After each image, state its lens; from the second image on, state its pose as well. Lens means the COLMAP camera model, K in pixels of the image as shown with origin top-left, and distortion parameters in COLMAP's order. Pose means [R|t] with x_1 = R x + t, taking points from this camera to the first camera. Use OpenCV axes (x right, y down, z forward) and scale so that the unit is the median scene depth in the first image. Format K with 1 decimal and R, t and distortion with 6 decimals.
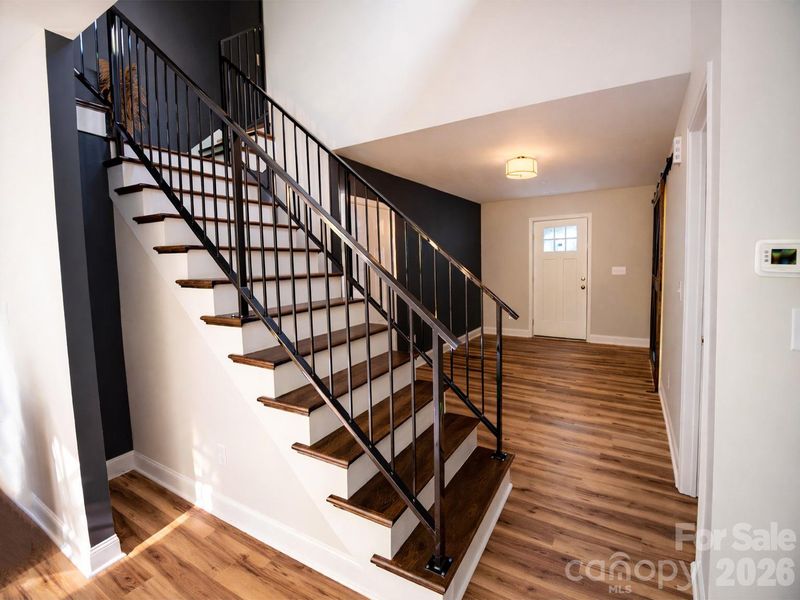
lens RADIAL K [[379.2, 0, 400.0], [0, 379.2, 300.0], [0, 0, 1]] dist [0.000295, -0.000019]
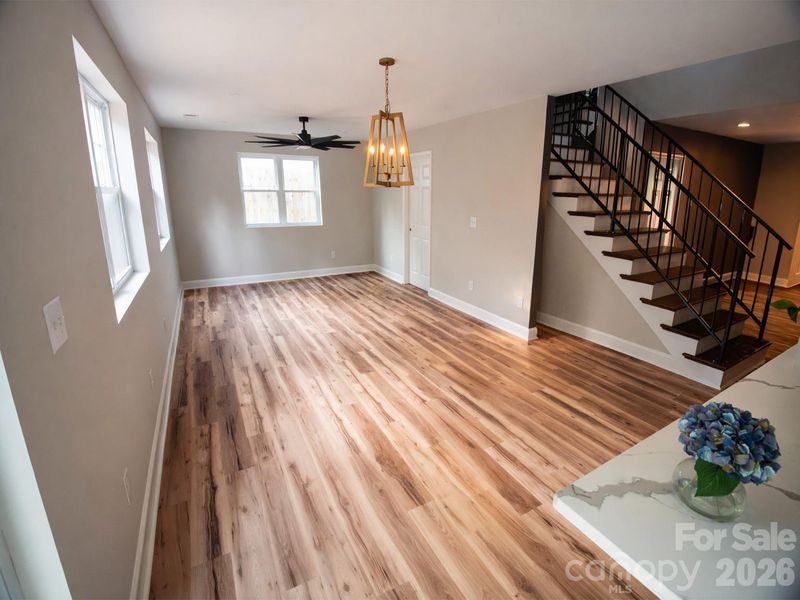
lens RADIAL K [[379.5, 0, 400.0], [0, 379.5, 300.0], [0, 0, 1]] dist [-0.000473, -0.037190]
pose [[0.852211, 0.154567, -0.499845, -0.298881], [-0.067700, 0.979911, 0.187593, 0.083656], [0.518799, -0.126029, 0.845555, -1.120695]]
